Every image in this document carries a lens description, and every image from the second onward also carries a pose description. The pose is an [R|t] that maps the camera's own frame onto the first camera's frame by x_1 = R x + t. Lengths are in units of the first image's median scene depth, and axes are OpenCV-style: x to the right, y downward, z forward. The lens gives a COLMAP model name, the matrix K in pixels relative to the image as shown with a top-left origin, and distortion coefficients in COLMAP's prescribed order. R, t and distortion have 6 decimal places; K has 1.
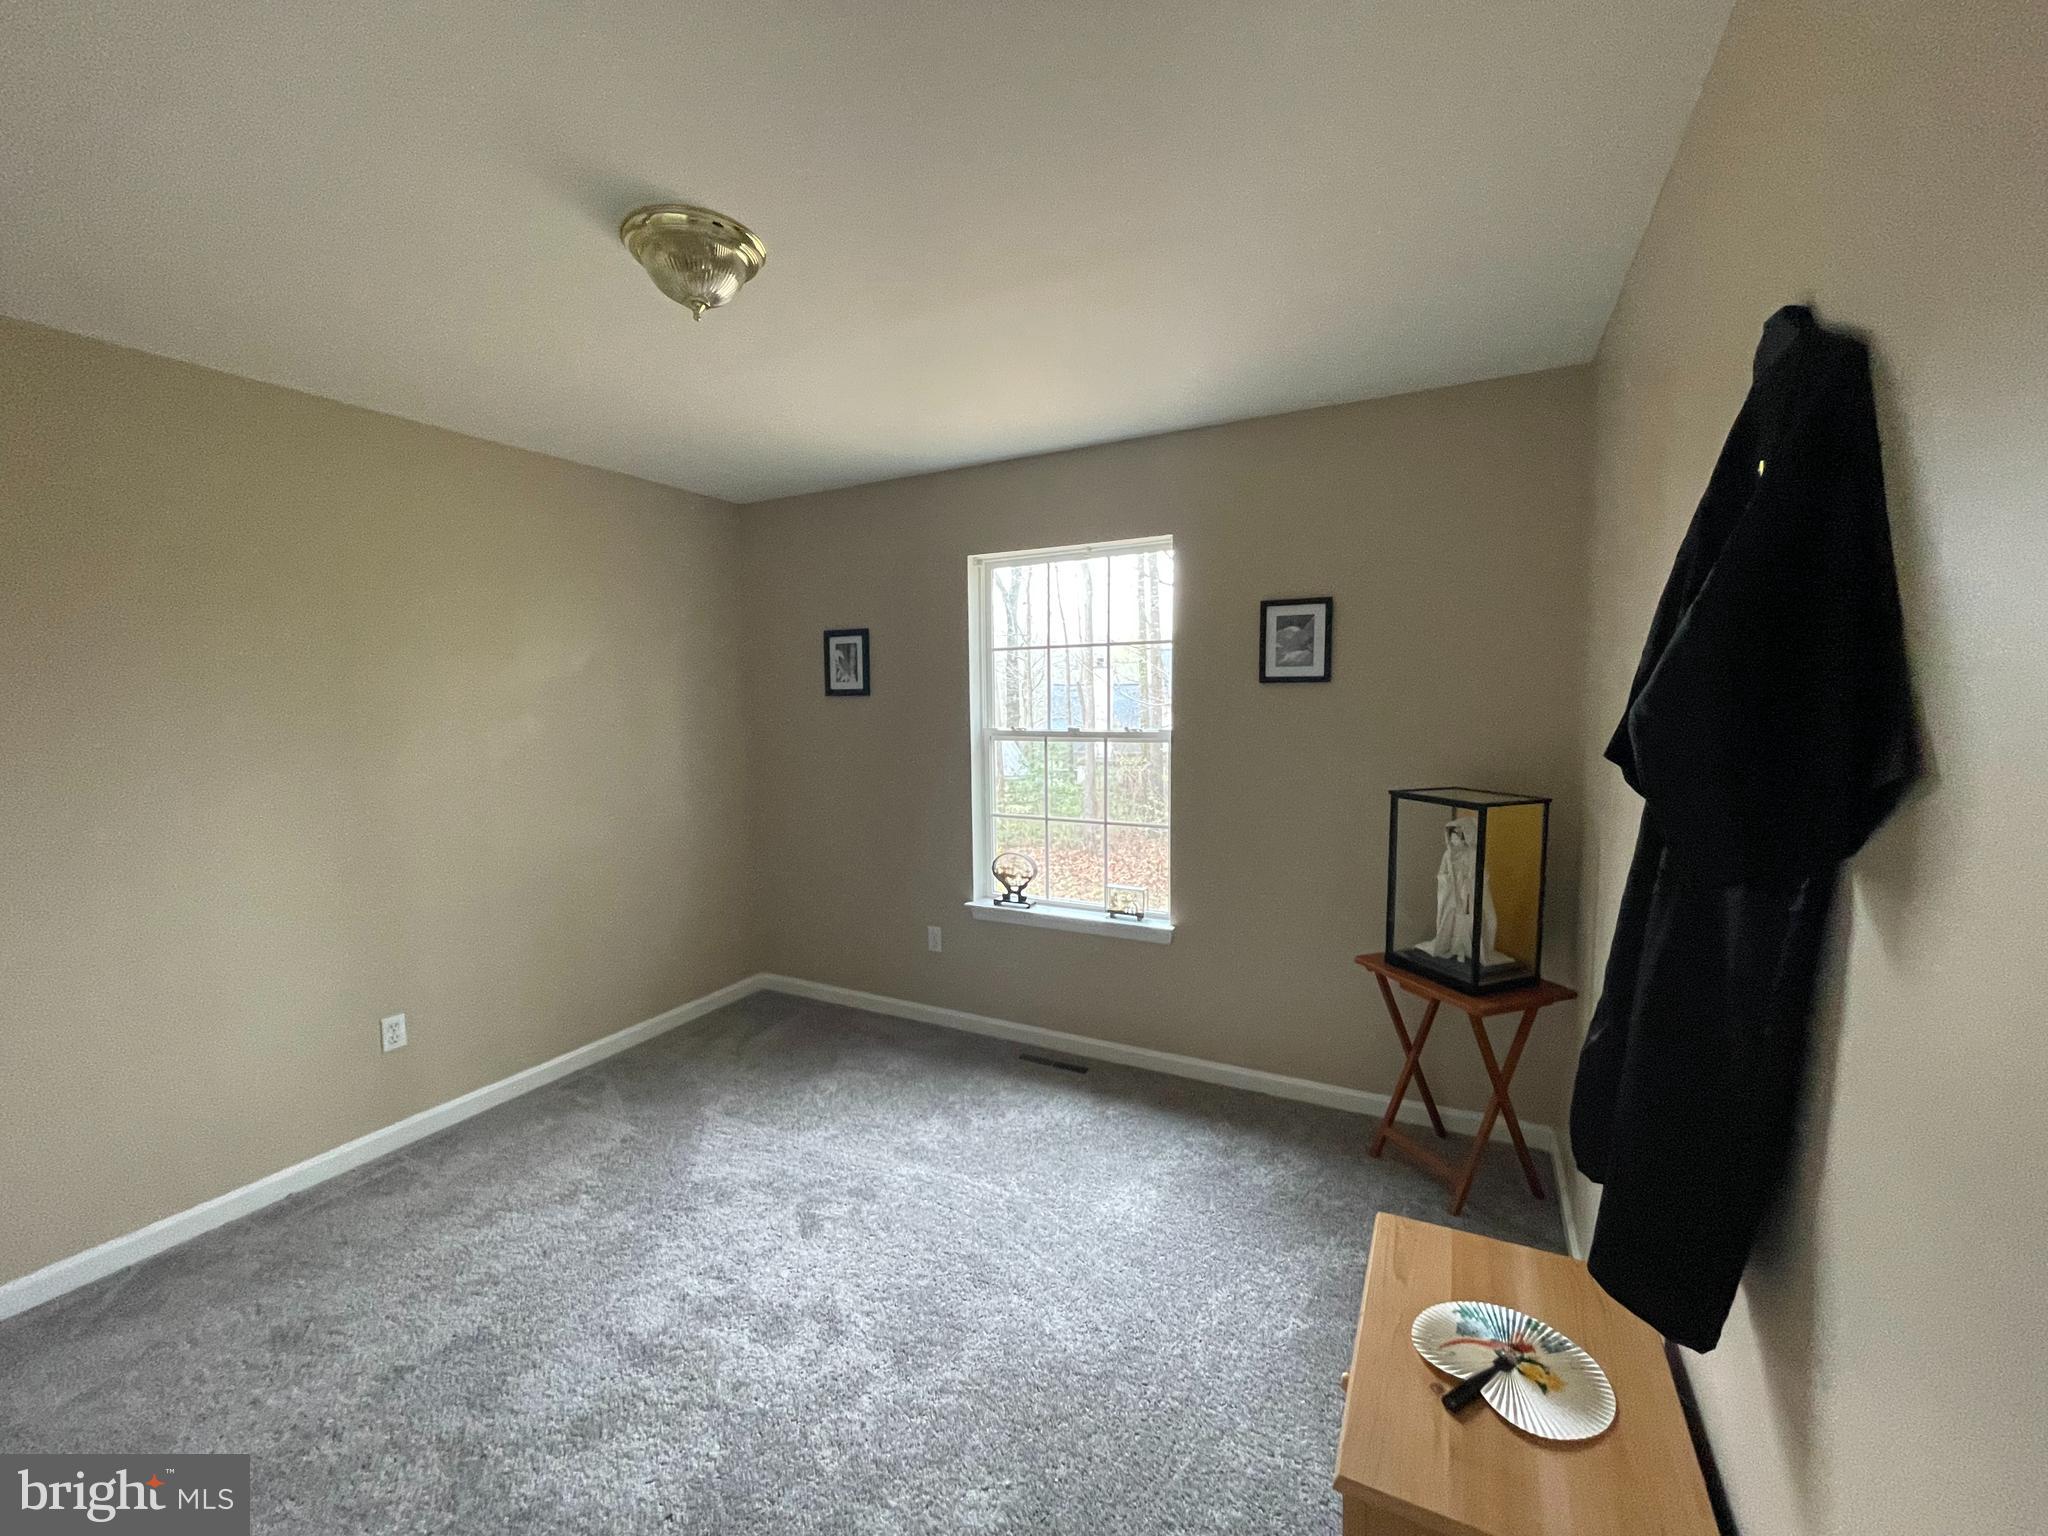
lens RADIAL K [[823.5, 0, 1014.5], [0, 823.5, 764.8], [0, 0, 1]] dist [-0.007122, 0.000932]
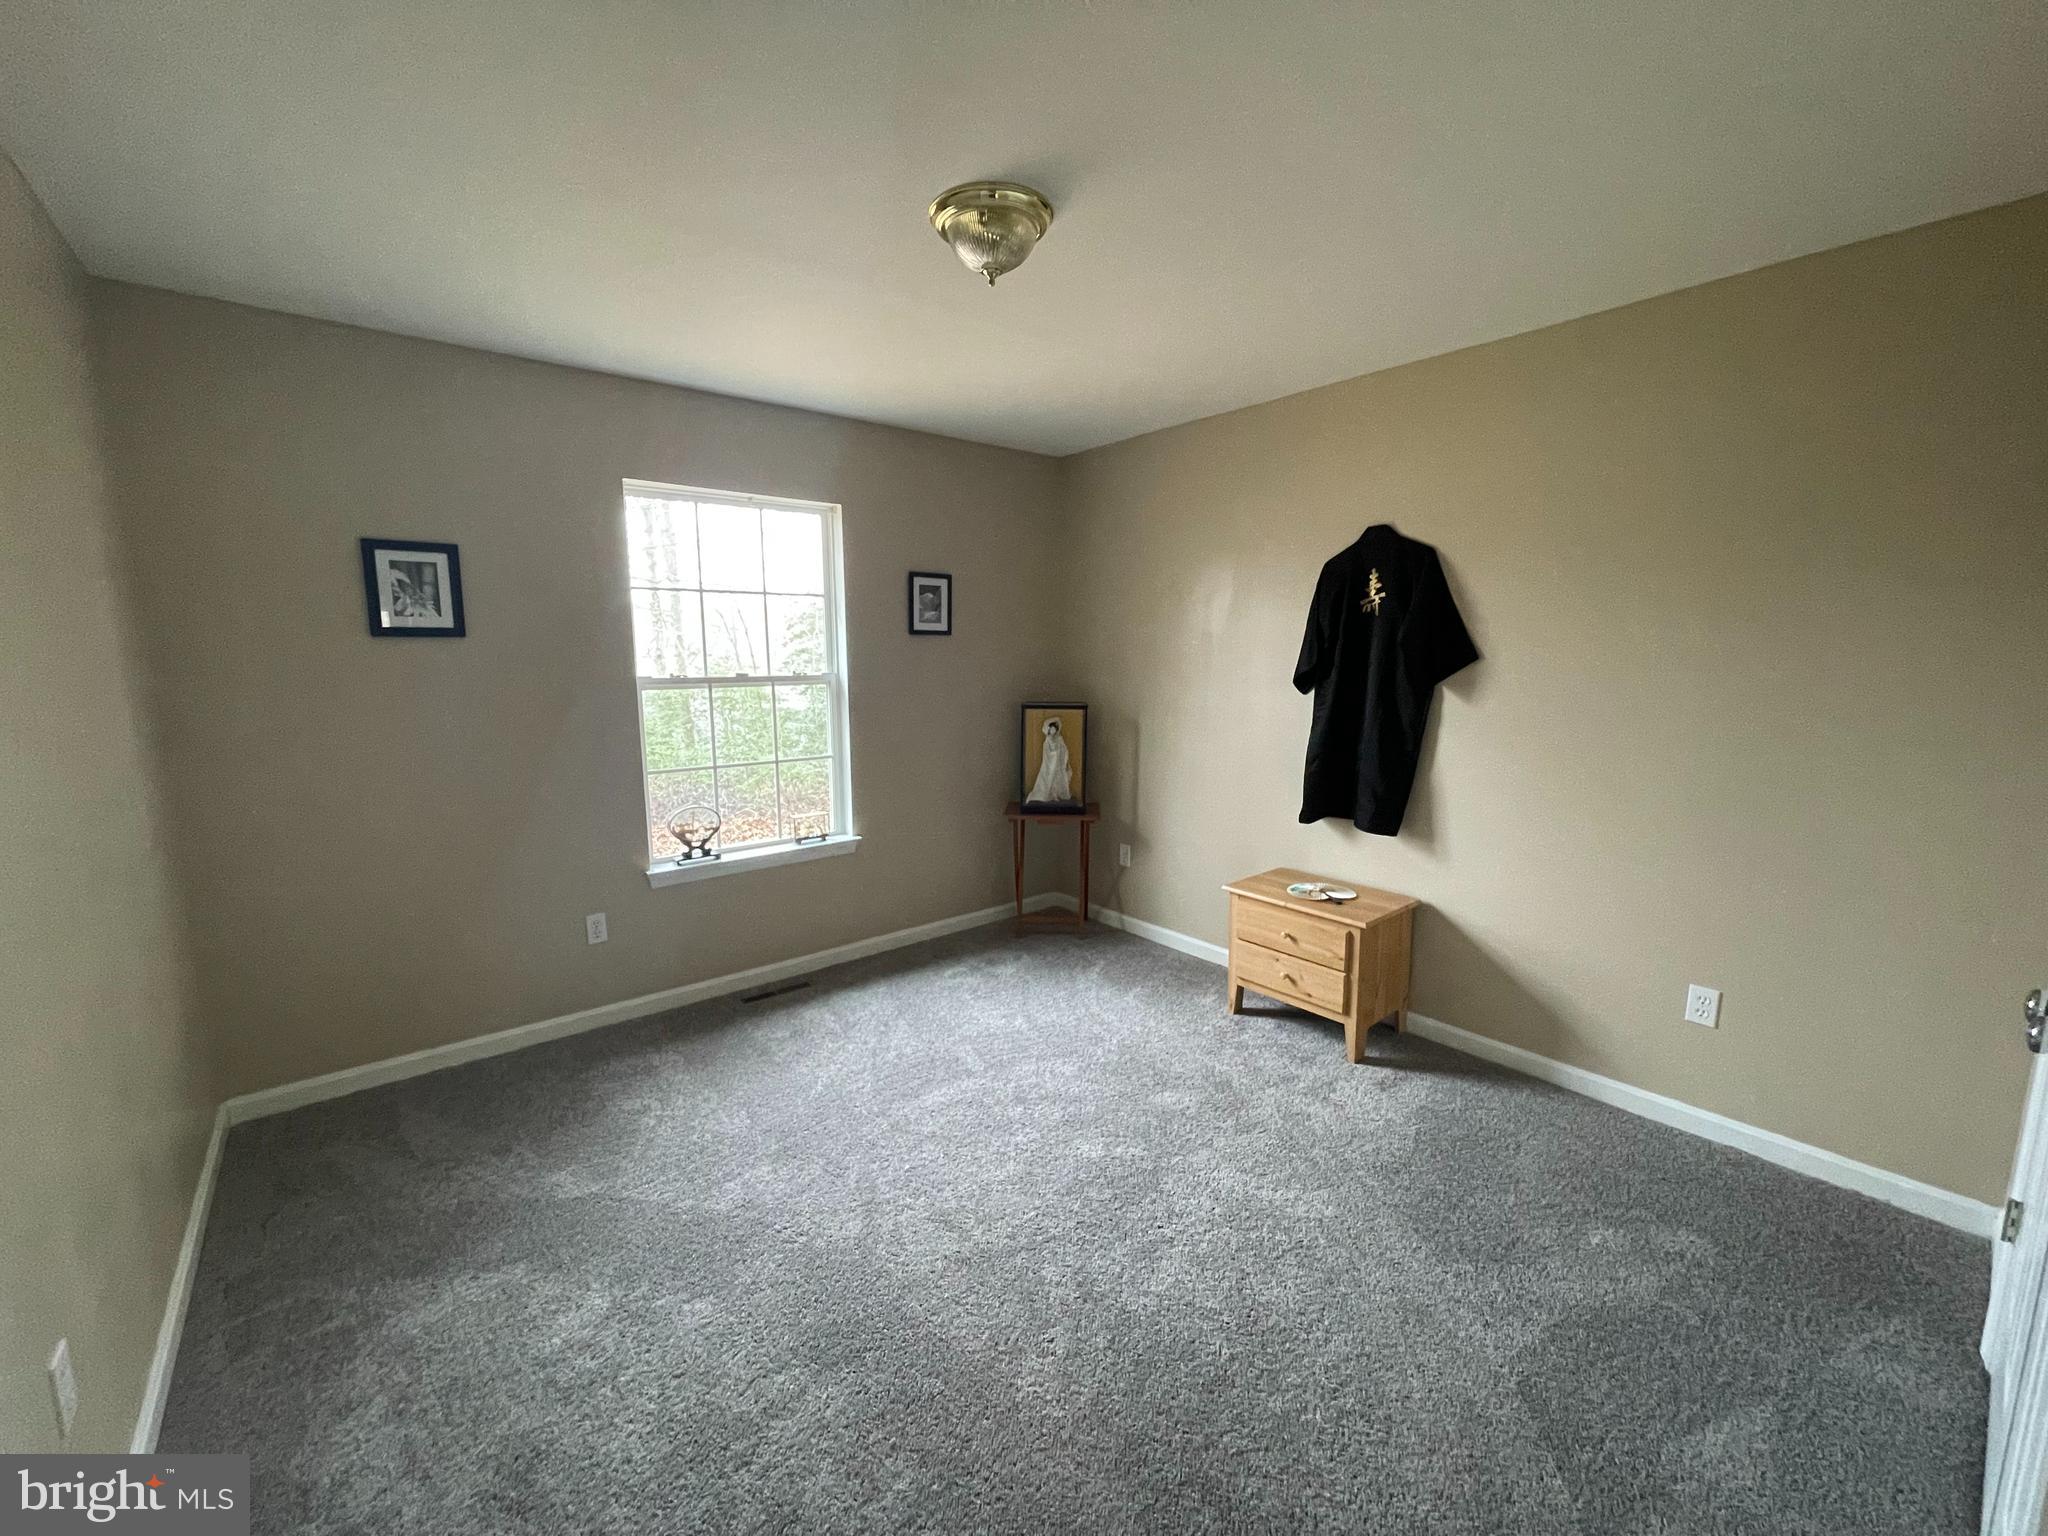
lens RADIAL K [[823.5, 0, 1019.7], [0, 823.5, 766.6], [0, 0, 1]] dist [-0.007122, 0.000932]
pose [[0.380910, -0.118951, 0.916929, -0.756197], [0.073182, 0.992458, 0.098348, -0.005546], [-0.921711, 0.029641, 0.386743, 0.293042]]
